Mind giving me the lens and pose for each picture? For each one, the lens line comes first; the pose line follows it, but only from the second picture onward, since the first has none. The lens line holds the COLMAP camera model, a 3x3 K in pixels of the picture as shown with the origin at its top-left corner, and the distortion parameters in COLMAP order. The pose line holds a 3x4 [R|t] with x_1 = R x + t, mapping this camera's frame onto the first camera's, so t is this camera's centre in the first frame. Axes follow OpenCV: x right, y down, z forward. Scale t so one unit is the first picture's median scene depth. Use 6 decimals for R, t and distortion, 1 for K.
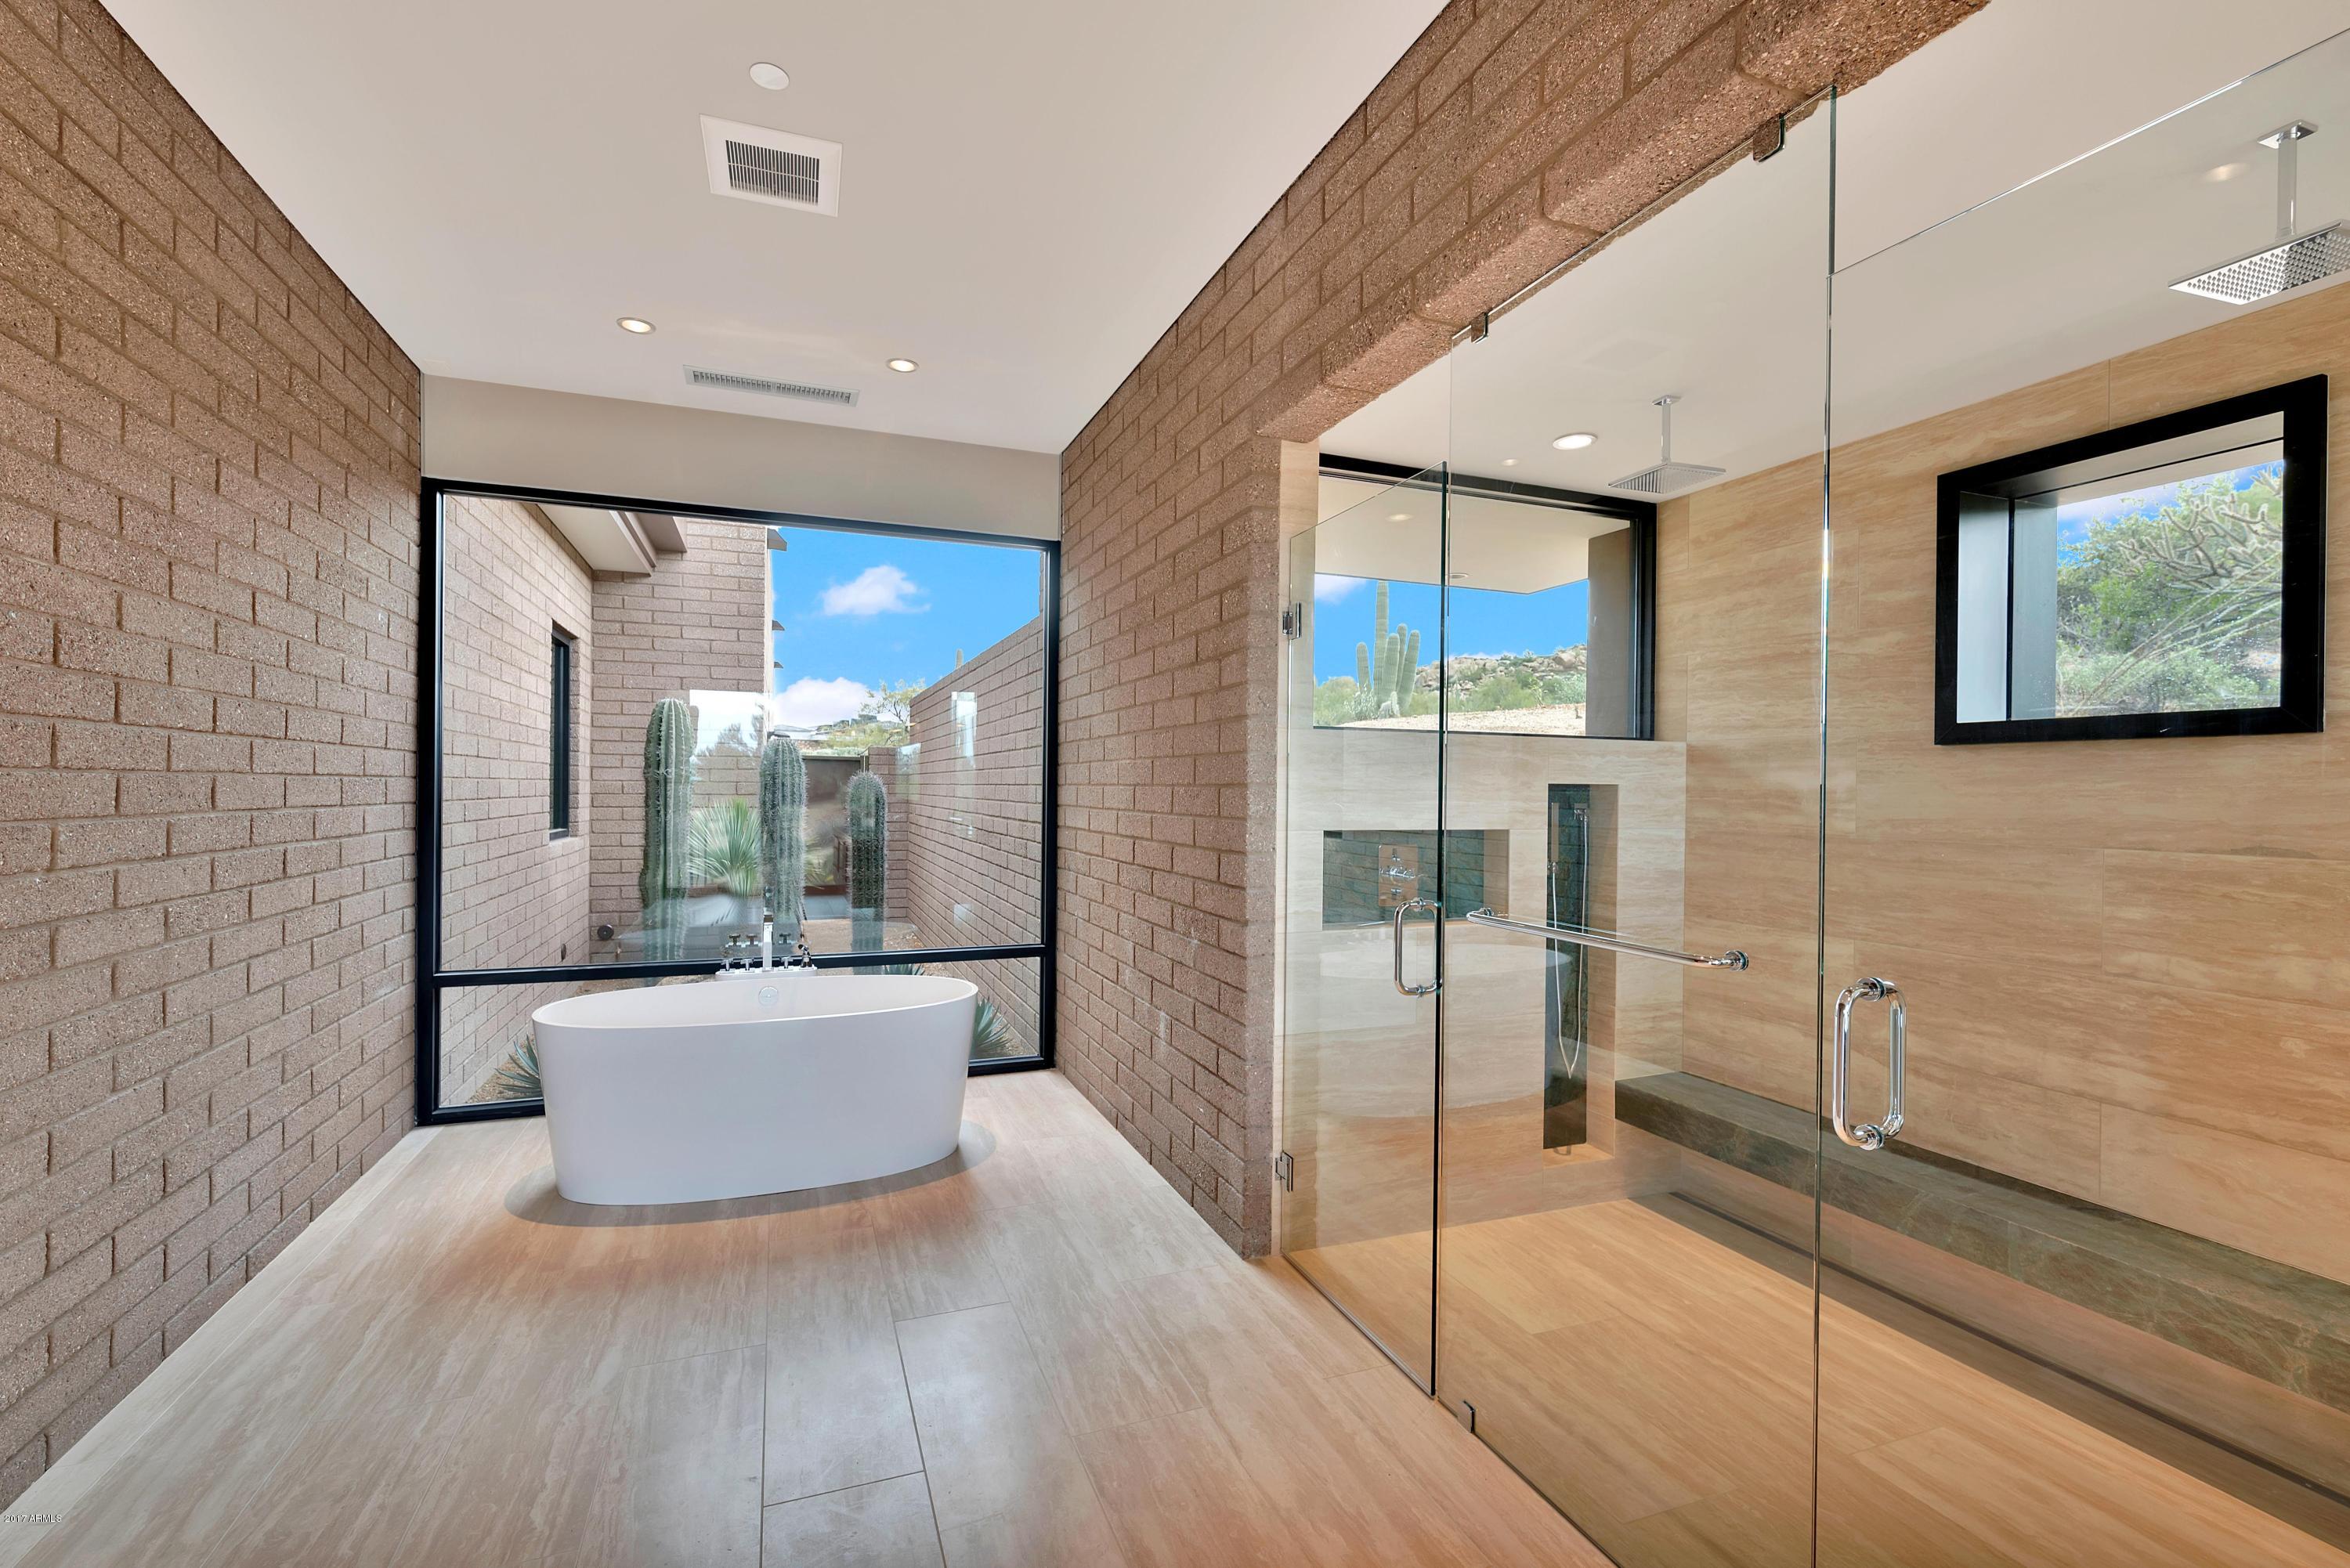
lens RADIAL K [[1025.7, 0, 1168.5], [0, 1025.7, 788.9], [0, 0, 1]] dist [-0.000250, 0.000133]
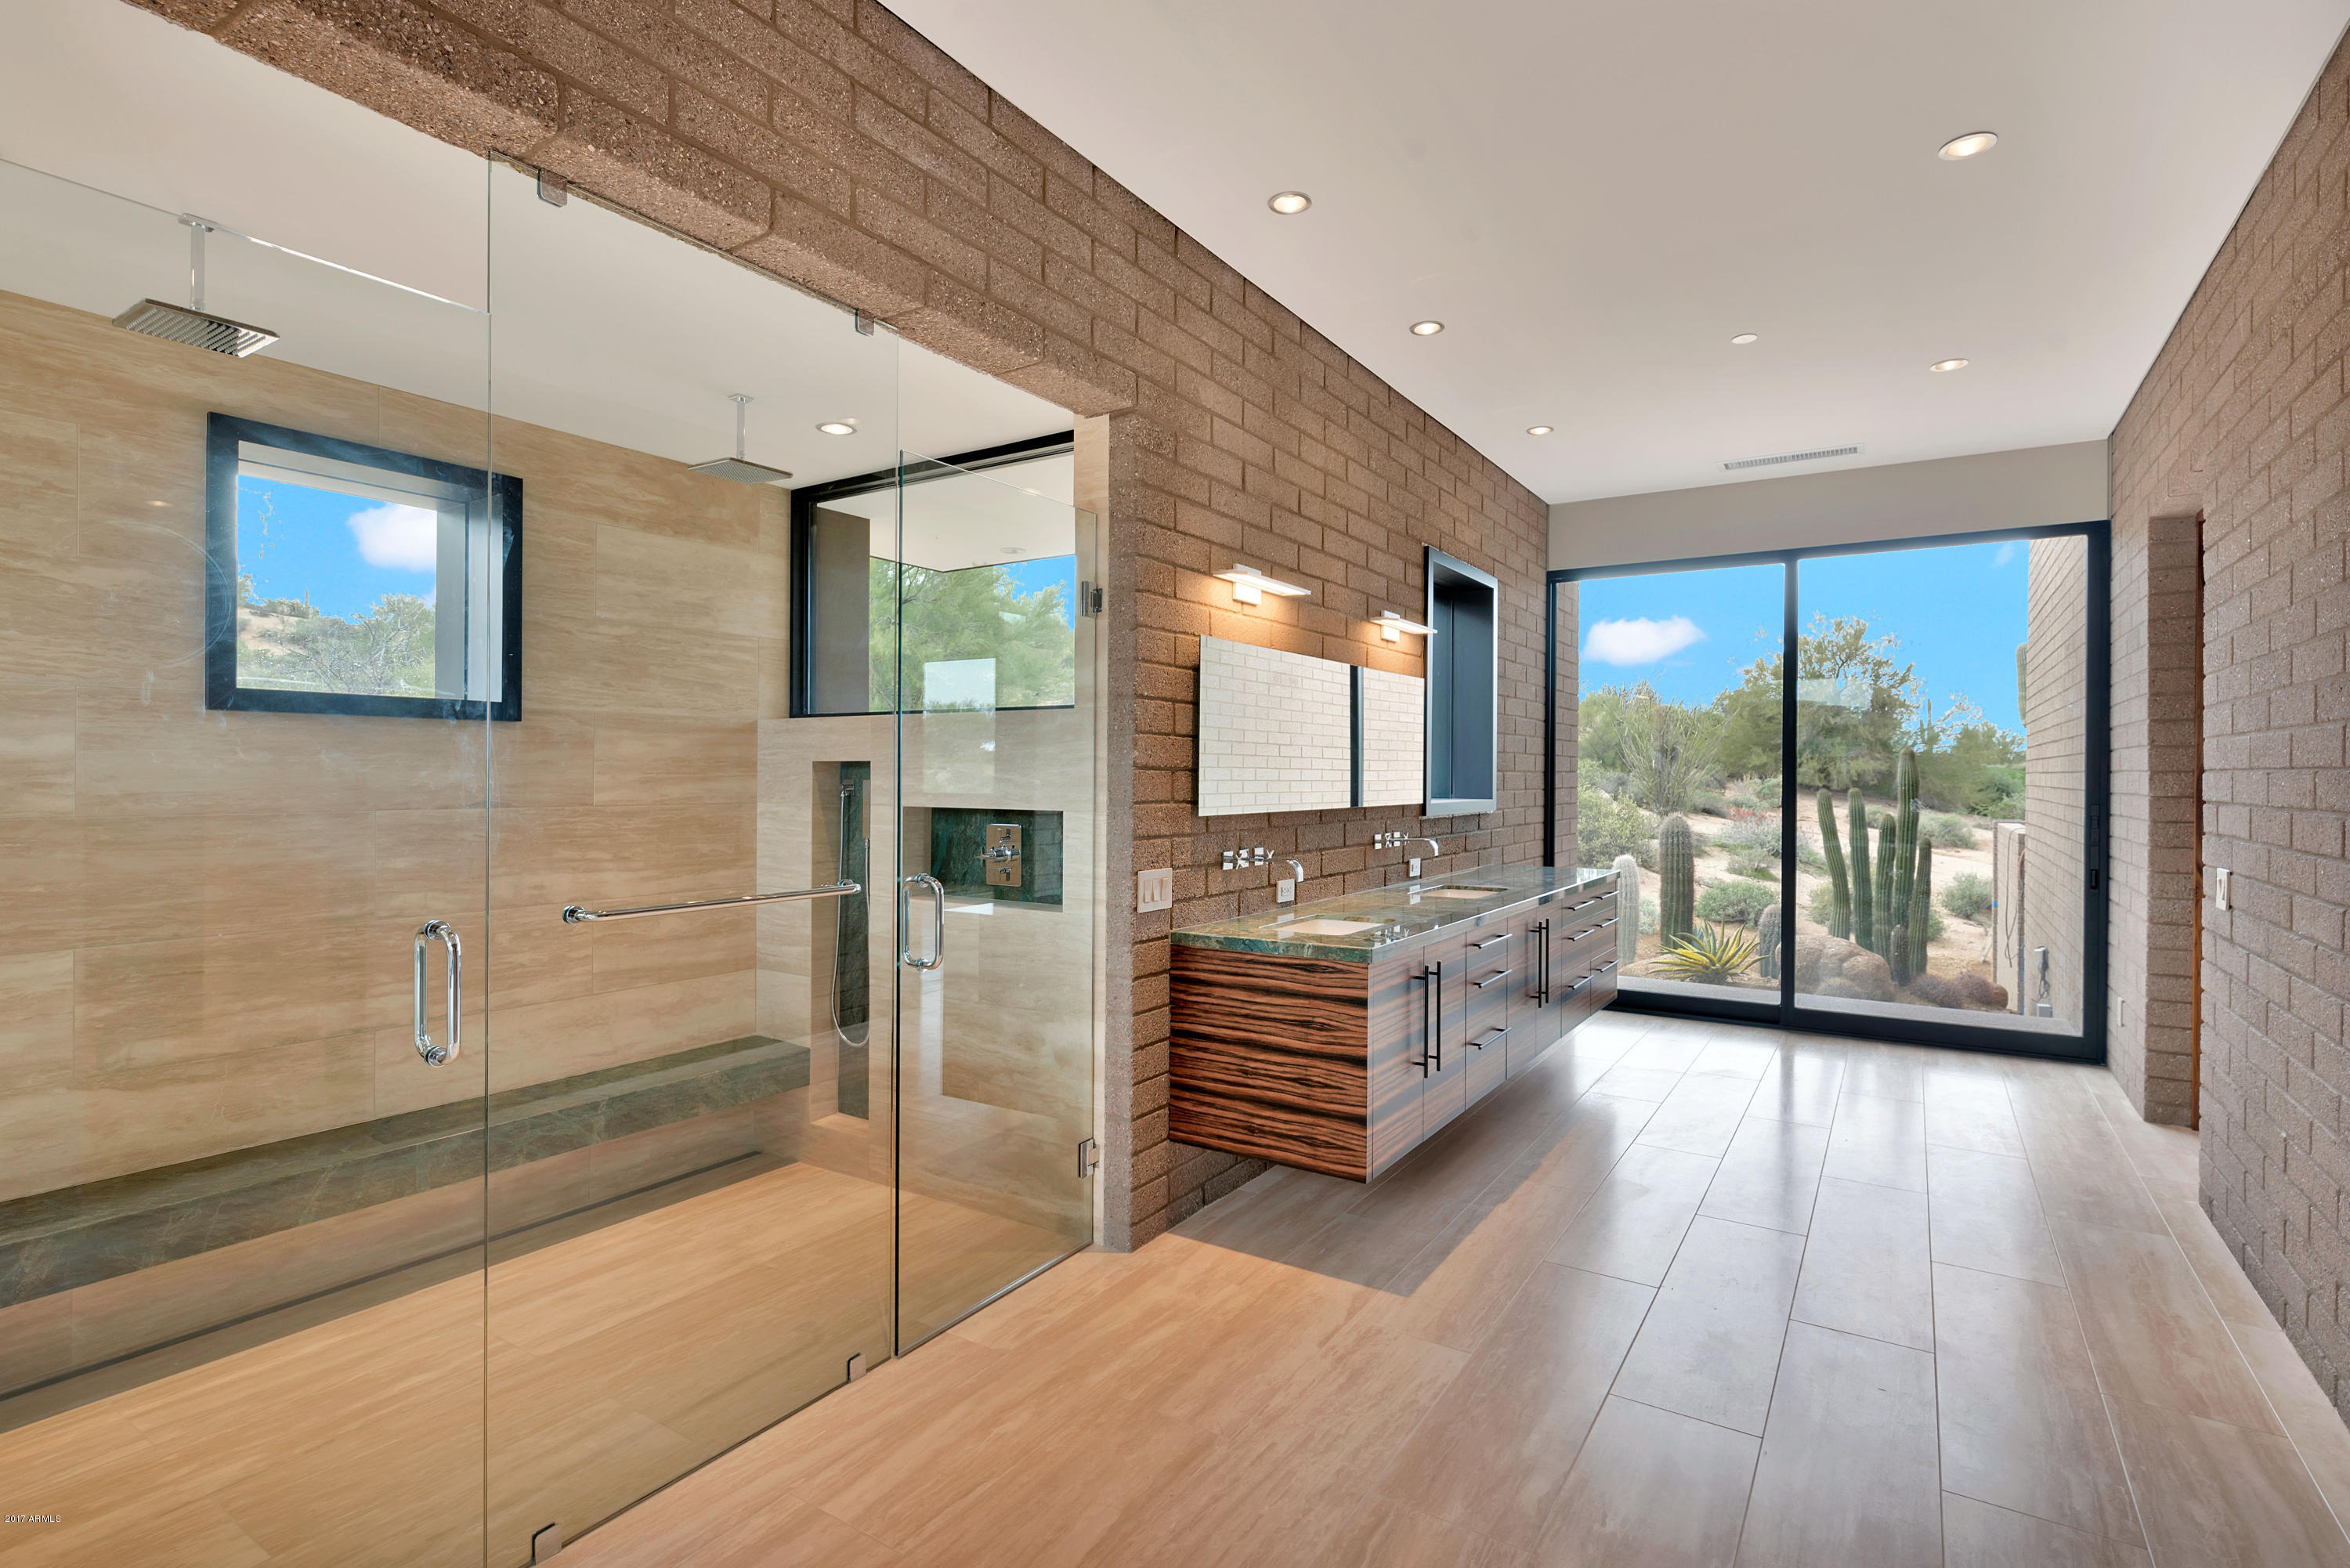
lens RADIAL K [[1136.8, 0, 1170.7], [0, 1136.8, 776.3], [0, 0, 1]] dist [0.002123, 0.000431]
pose [[-0.588252, -0.014253, 0.808552, -0.654128], [-0.008776, 0.999898, 0.011241, -0.002379], [-0.808630, -0.000483, -0.588317, 1.045070]]
